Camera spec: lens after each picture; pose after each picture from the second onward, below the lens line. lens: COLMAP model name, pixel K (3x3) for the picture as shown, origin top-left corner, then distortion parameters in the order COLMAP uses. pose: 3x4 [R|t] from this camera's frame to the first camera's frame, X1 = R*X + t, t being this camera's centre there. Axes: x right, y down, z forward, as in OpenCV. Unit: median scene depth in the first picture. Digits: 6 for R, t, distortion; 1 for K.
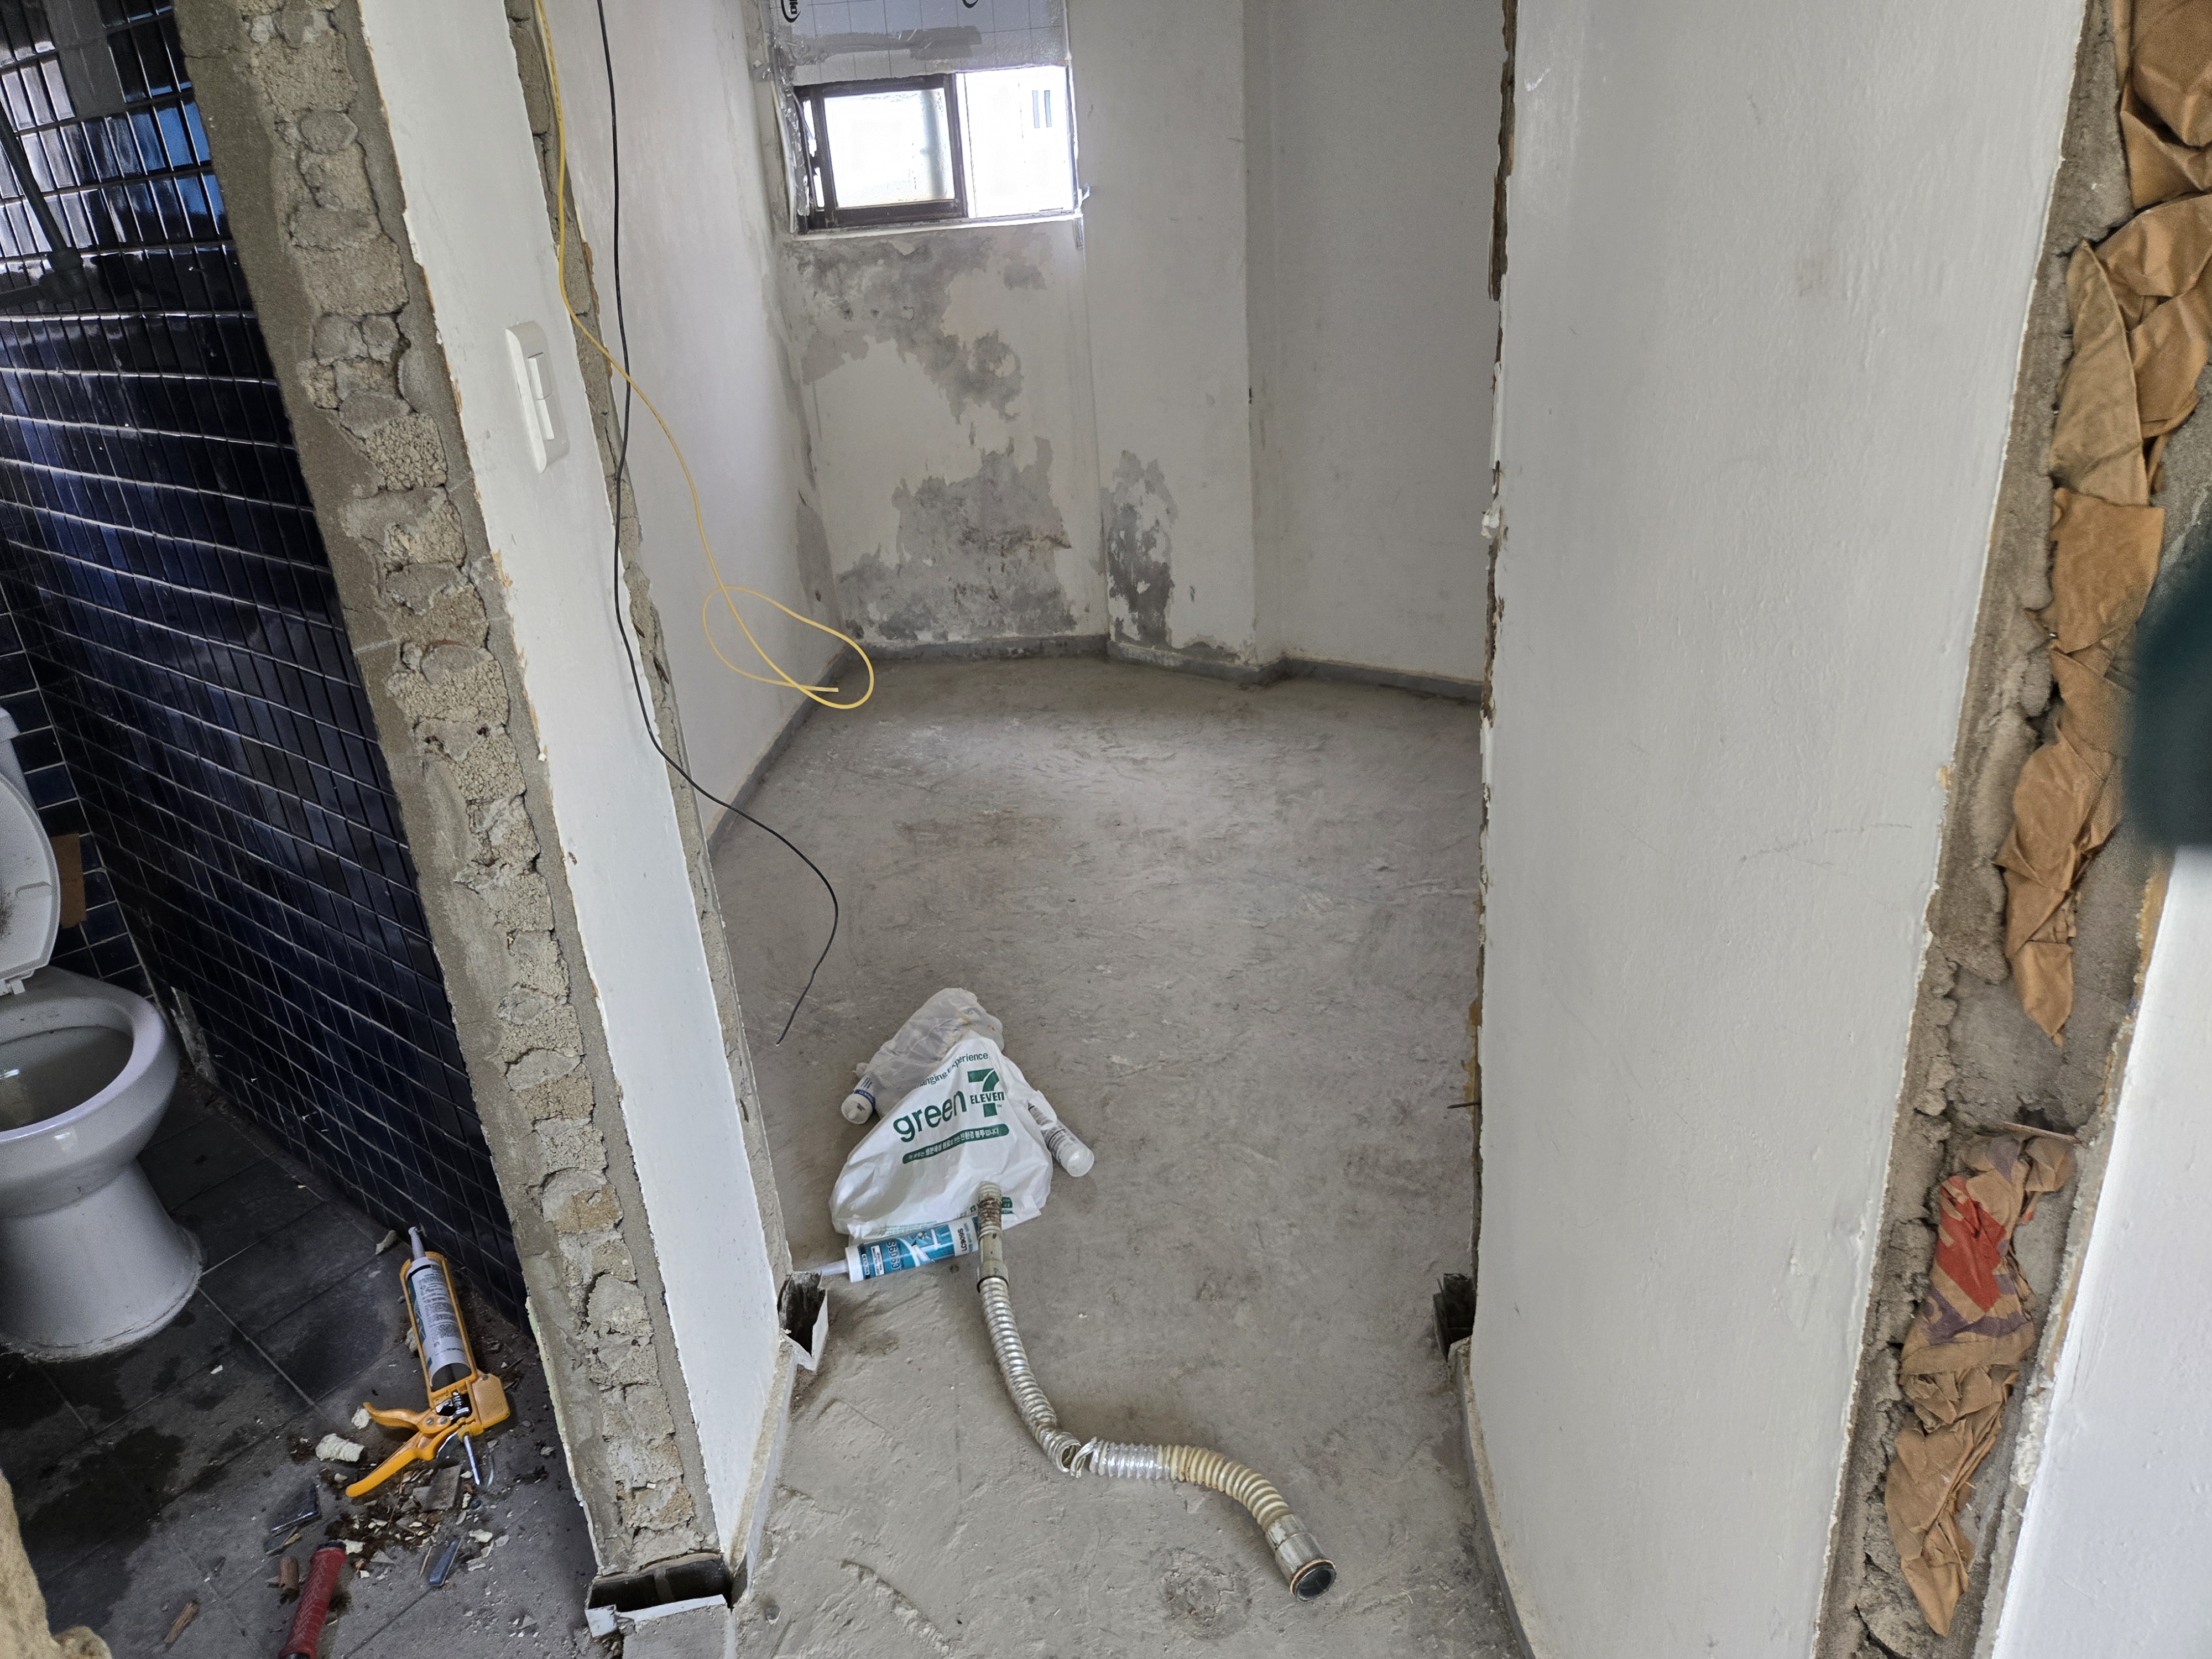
lens RADIAL K [[1489.2, 0, 1096.2], [0, 1489.2, 825.2], [0, 0, 1]] dist [0.019451, -0.002671]
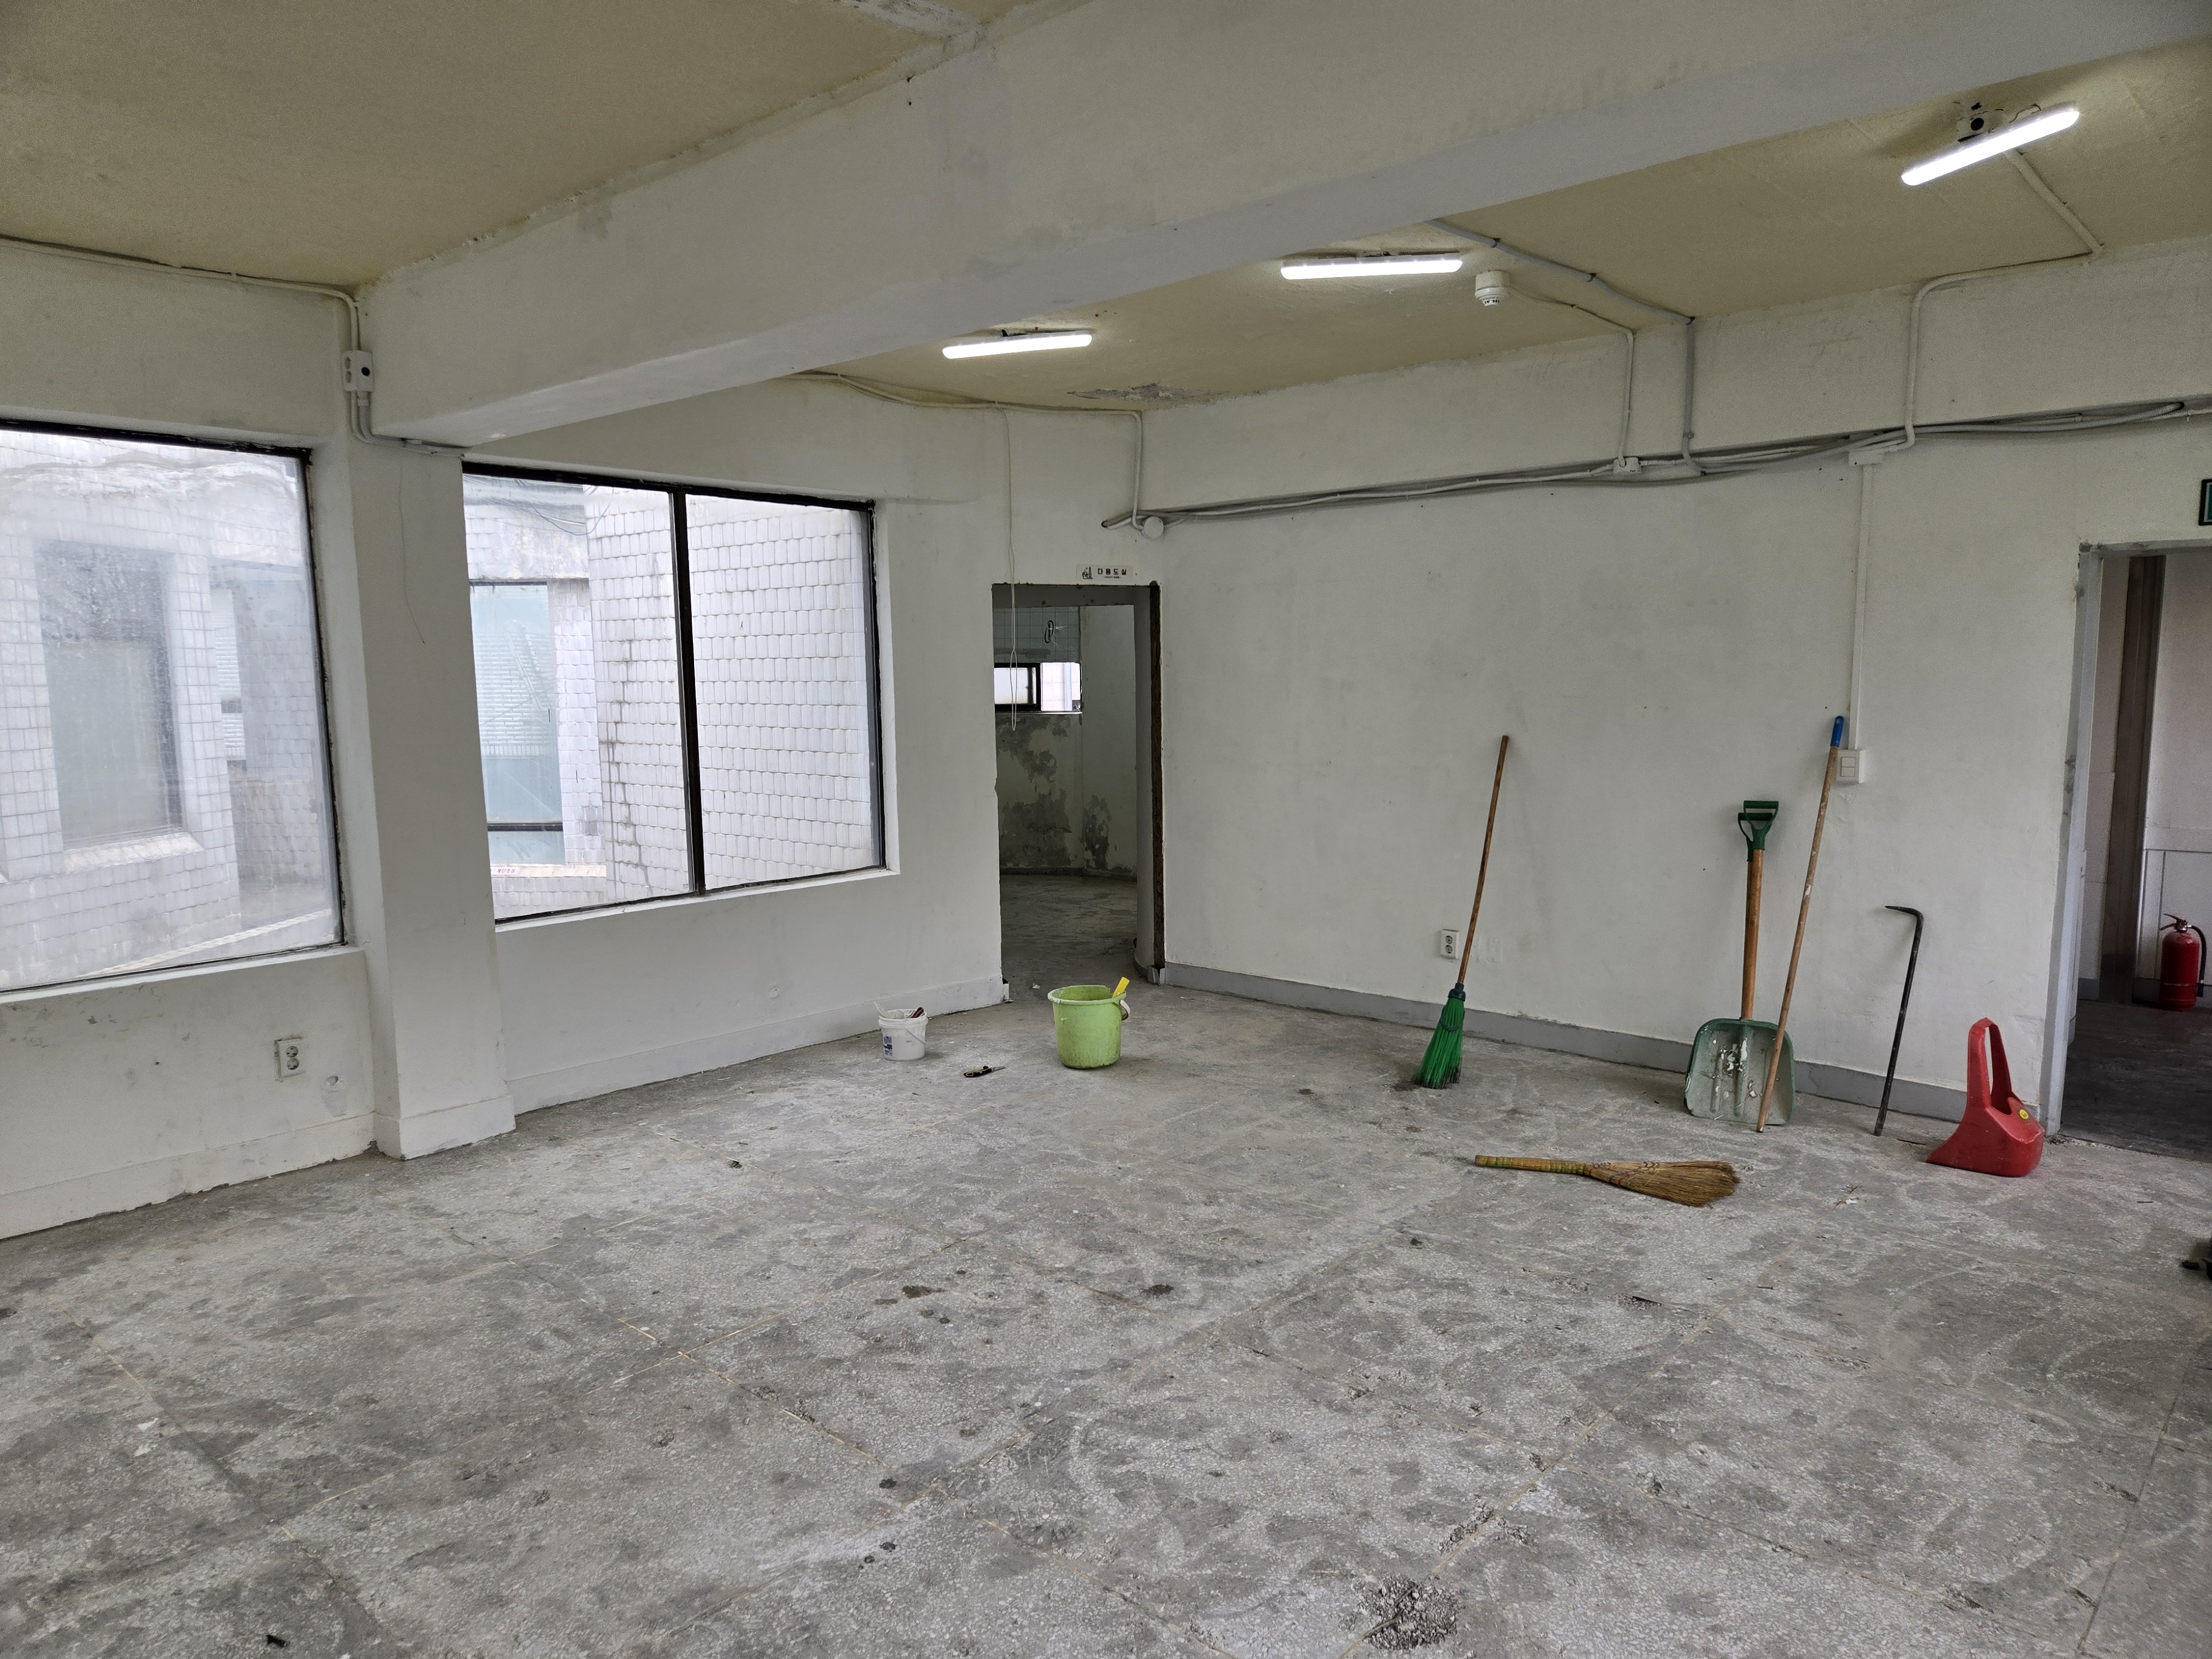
lens RADIAL K [[1489.2, 0, 1104.8], [0, 1489.2, 834.8], [0, 0, 1]] dist [0.019451, -0.002671]
pose [[0.998229, 0.058628, -0.010036, 0.068403], [-0.059016, 0.955187, -0.290061, 0.568828], [-0.007419, 0.290139, 0.956956, -1.475746]]
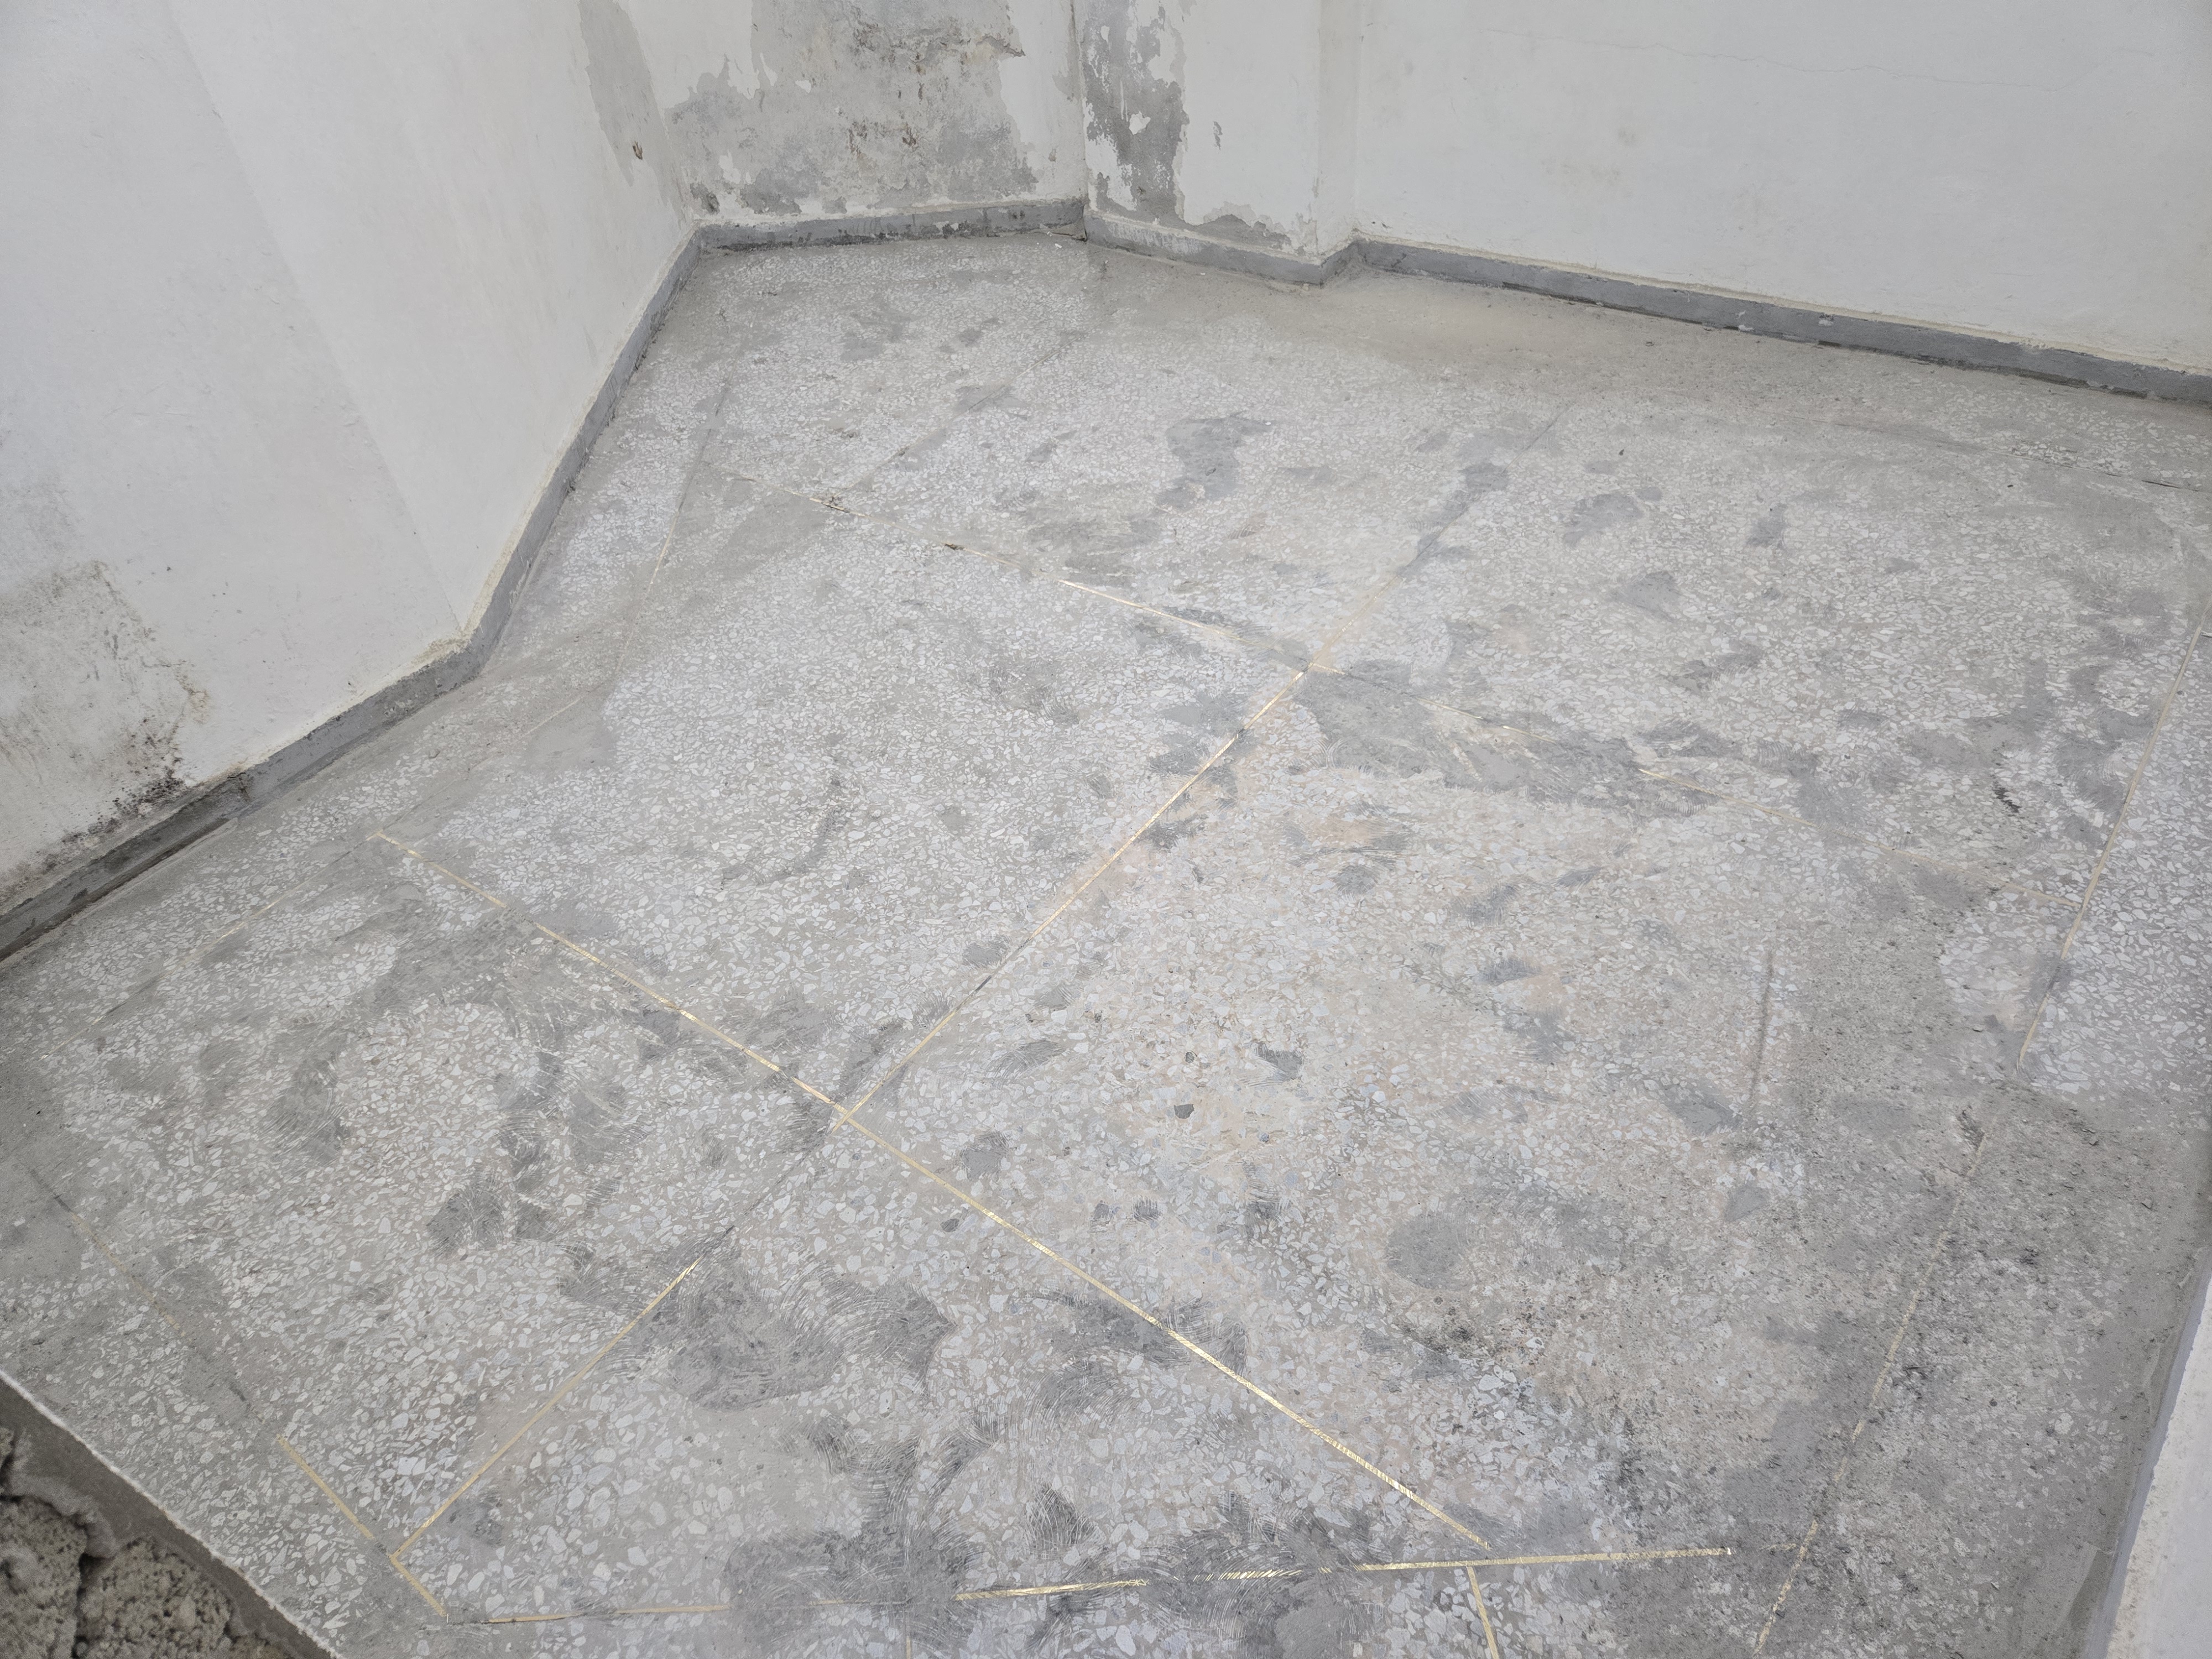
lens RADIAL K [[1489.2, 0, 1104.5], [0, 1489.2, 834.5], [0, 0, 1]] dist [0.019451, -0.002671]
pose [[0.998793, -0.040885, 0.027218, -0.013978], [0.029808, 0.945010, 0.325680, -0.079460], [-0.039037, -0.324475, 0.945088, 0.283193]]
